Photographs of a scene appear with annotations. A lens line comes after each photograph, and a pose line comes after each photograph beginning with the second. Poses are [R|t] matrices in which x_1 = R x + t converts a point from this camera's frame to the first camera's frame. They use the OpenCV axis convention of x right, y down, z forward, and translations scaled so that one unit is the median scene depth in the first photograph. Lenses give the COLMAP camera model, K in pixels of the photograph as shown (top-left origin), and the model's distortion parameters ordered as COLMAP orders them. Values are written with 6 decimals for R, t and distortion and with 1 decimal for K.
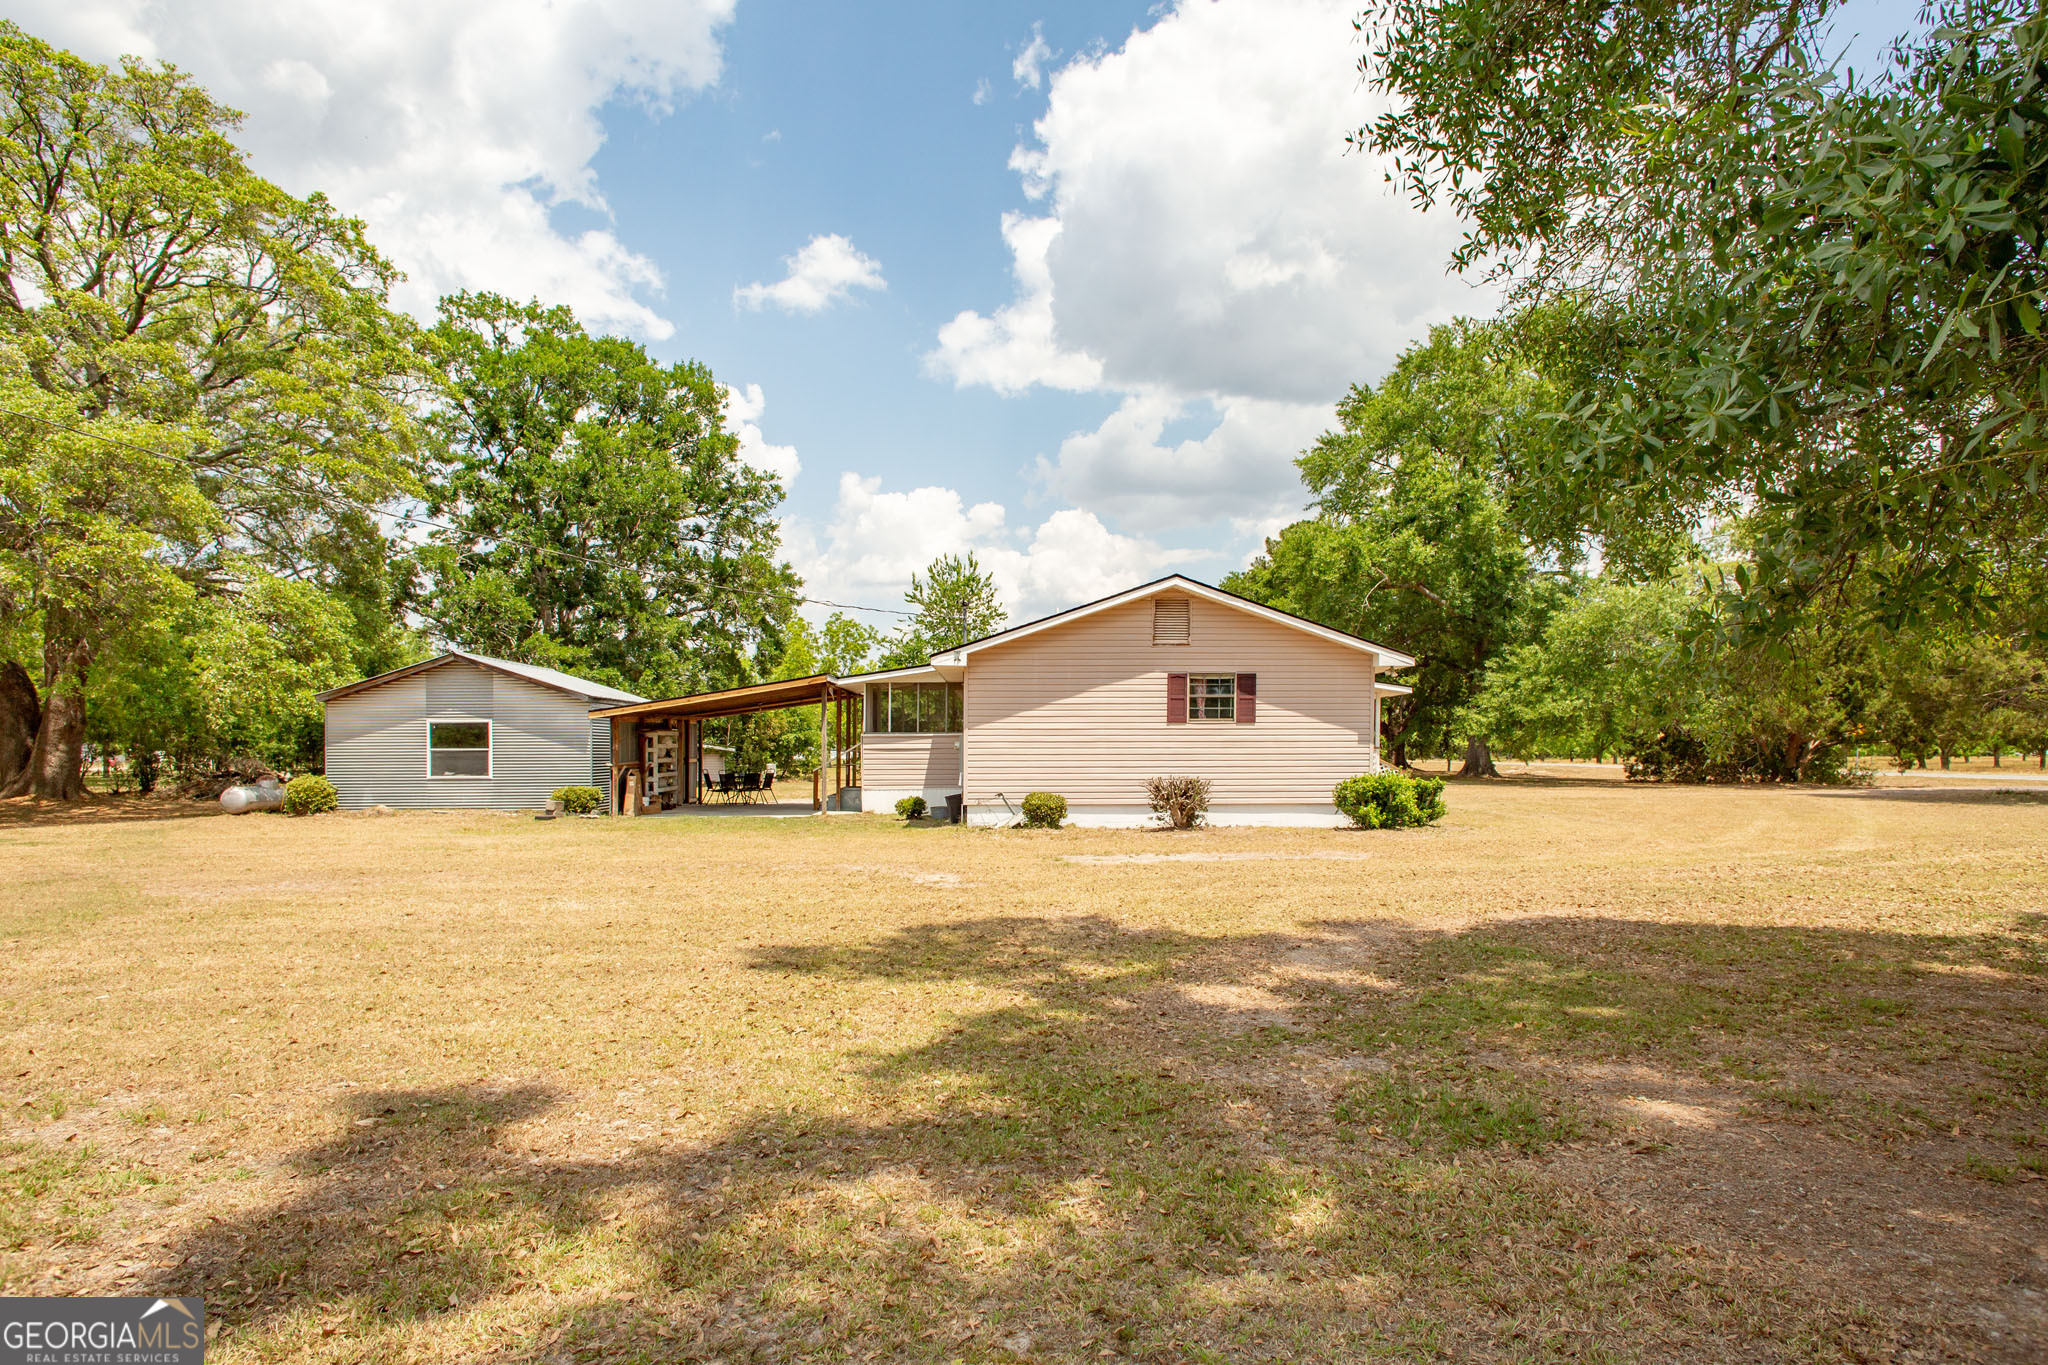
lens RADIAL K [[1170.9, 0, 1079.3], [0, 1170.9, 754.3], [0, 0, 1]] dist [0.002219, 0.000433]
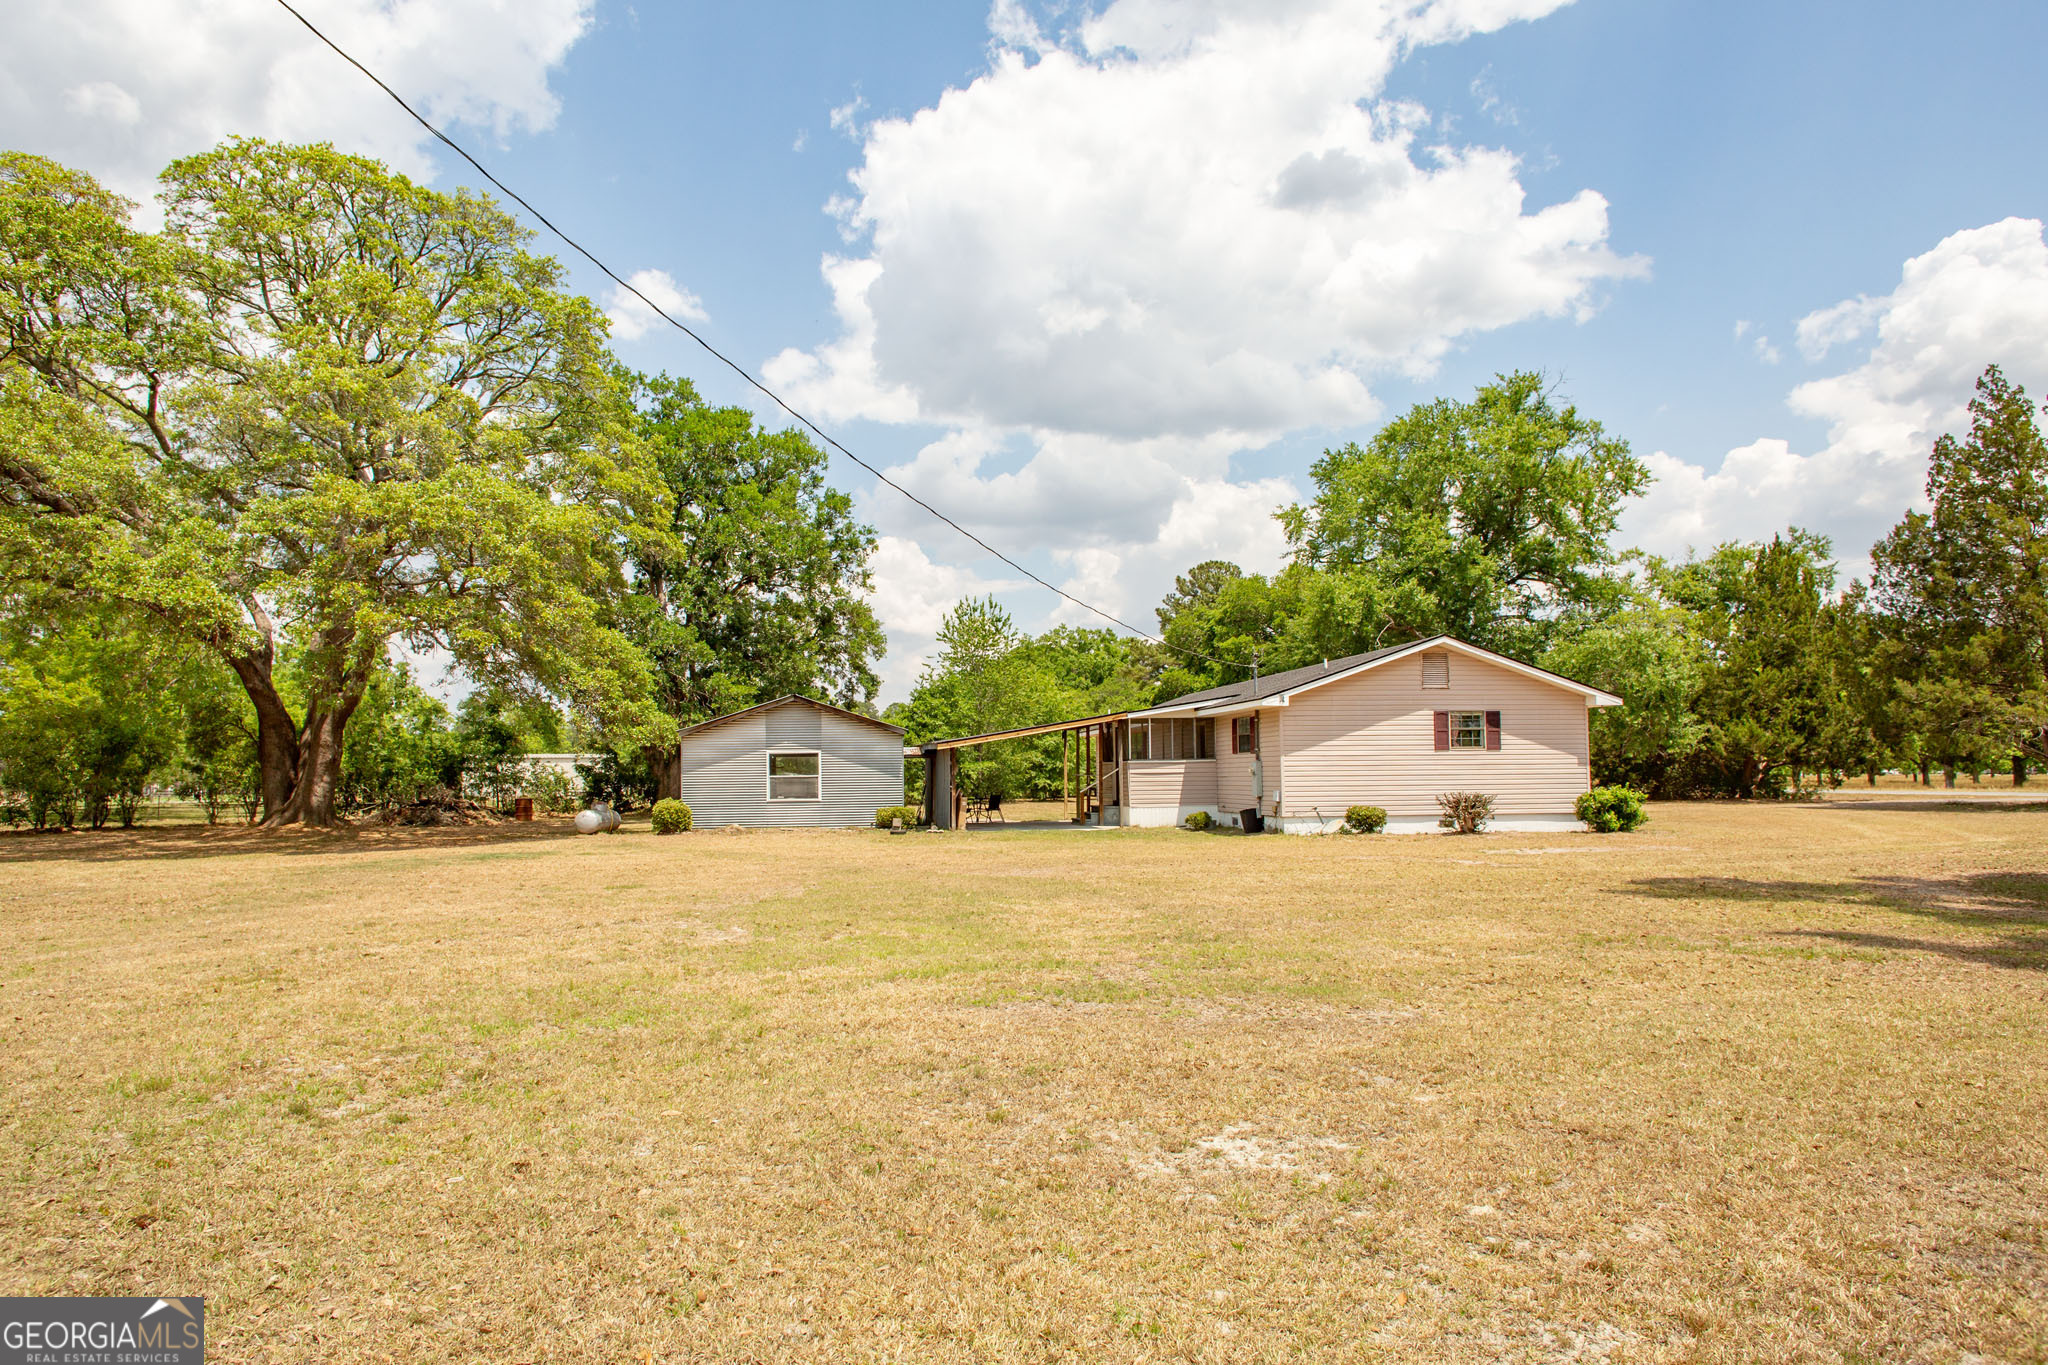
lens RADIAL K [[1165.9, 0, 997.4], [0, 1165.9, 682.8], [0, 0, 1]] dist [0.013515, -0.000549]
pose [[0.996518, -0.001137, 0.083375, -0.331519], [0.008133, 0.996465, -0.083618, 0.001542], [-0.082986, 0.084005, 0.993004, -0.145213]]
